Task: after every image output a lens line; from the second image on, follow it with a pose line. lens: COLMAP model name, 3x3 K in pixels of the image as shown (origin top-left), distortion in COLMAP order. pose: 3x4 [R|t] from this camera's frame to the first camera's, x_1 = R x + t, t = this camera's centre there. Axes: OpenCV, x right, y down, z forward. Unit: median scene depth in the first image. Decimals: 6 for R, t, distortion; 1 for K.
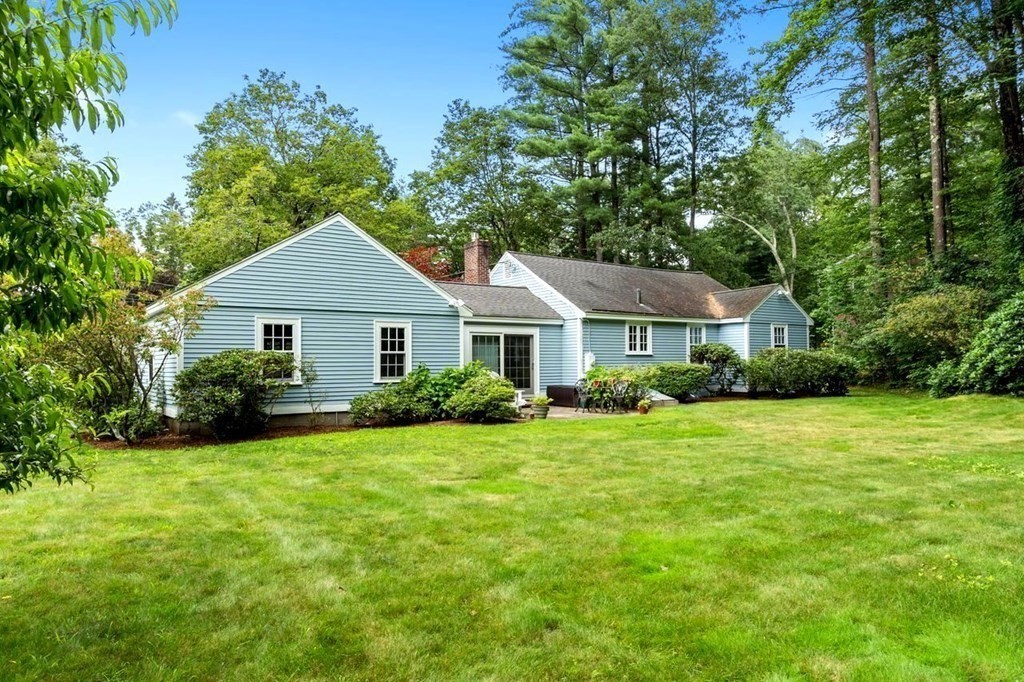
lens RADIAL K [[660.0, 0, 510.3], [0, 660.0, 346.5], [0, 0, 1]] dist [0.008871, 0.003864]
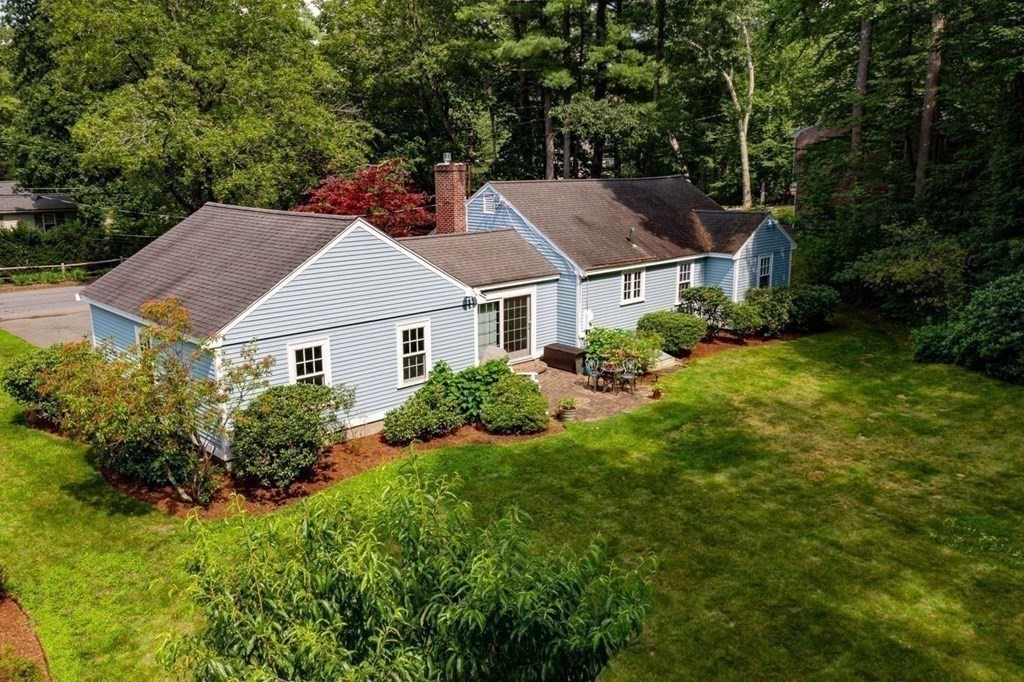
lens RADIAL K [[792.0, 0, 503.3], [0, 792.0, 339.1], [0, 0, 1]] dist [0.011959, 0.006102]
pose [[0.988709, -0.032317, 0.146325, -0.174143], [-0.005117, 0.968618, 0.248500, -0.239491], [-0.149764, -0.246443, 0.957516, -0.095233]]
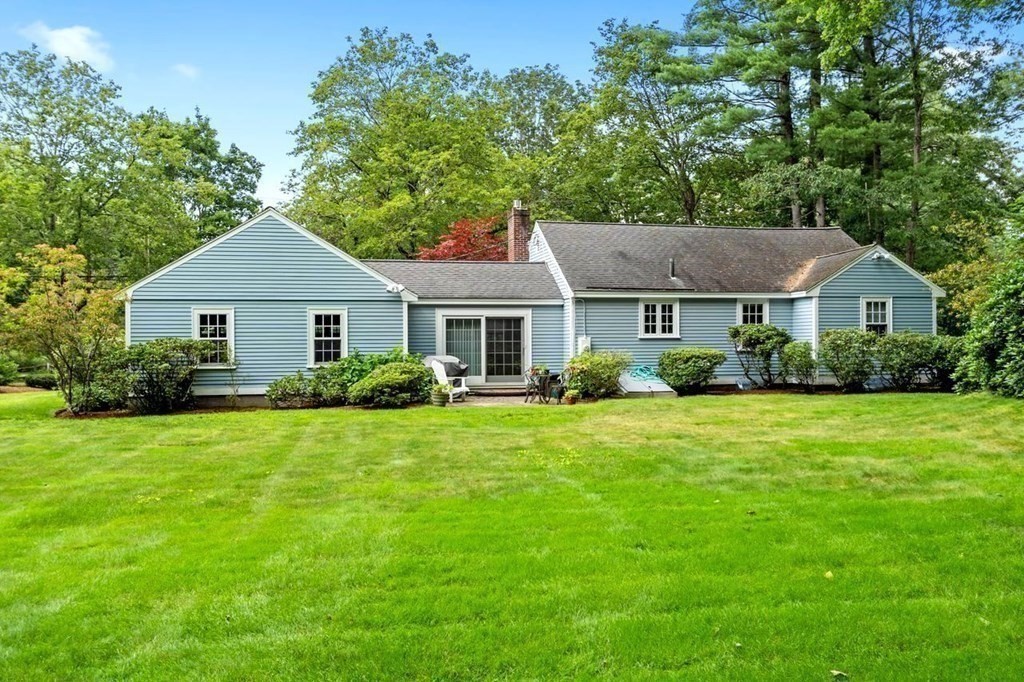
lens RADIAL K [[888.4, 0, 518.8], [0, 888.4, 339.2], [0, 0, 1]] dist [0.019327, 0.001494]
pose [[0.924143, -0.000196, -0.382046, 0.502051], [0.009391, 0.999709, 0.022203, -0.014433], [0.381931, -0.024107, 0.923876, -0.133254]]
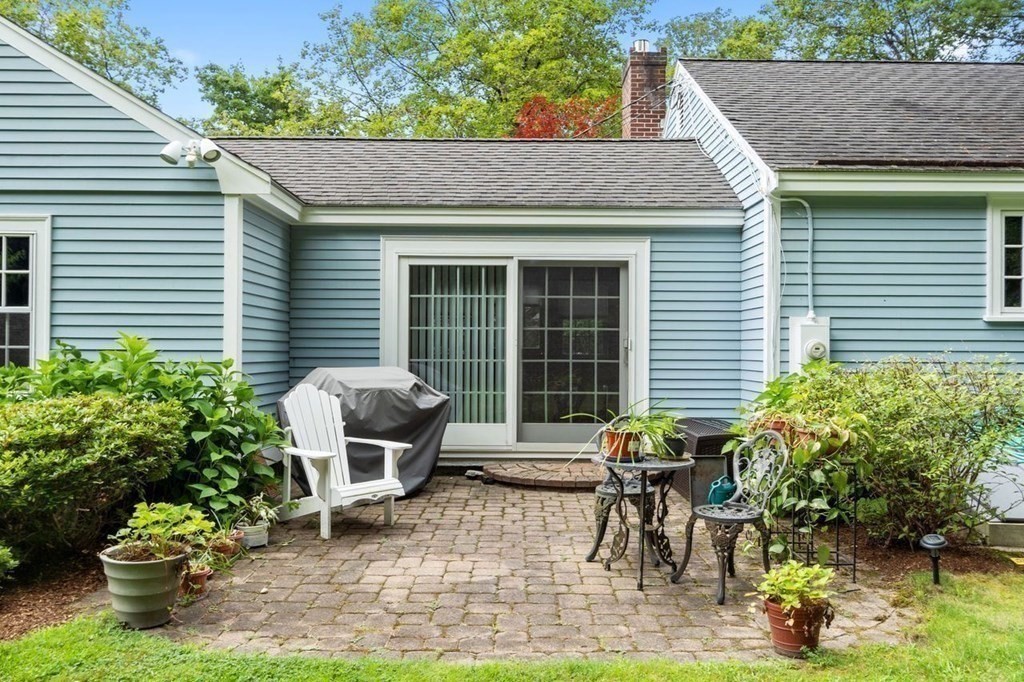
lens RADIAL K [[792.0, 0, 521.1], [0, 792.0, 342.1], [0, 0, 1]] dist [0.011959, 0.006102]
pose [[0.825019, 0.007735, -0.565051, 0.215529], [0.003379, 0.999821, 0.018621, 0.014978], [0.565094, -0.017272, 0.824846, 0.657153]]
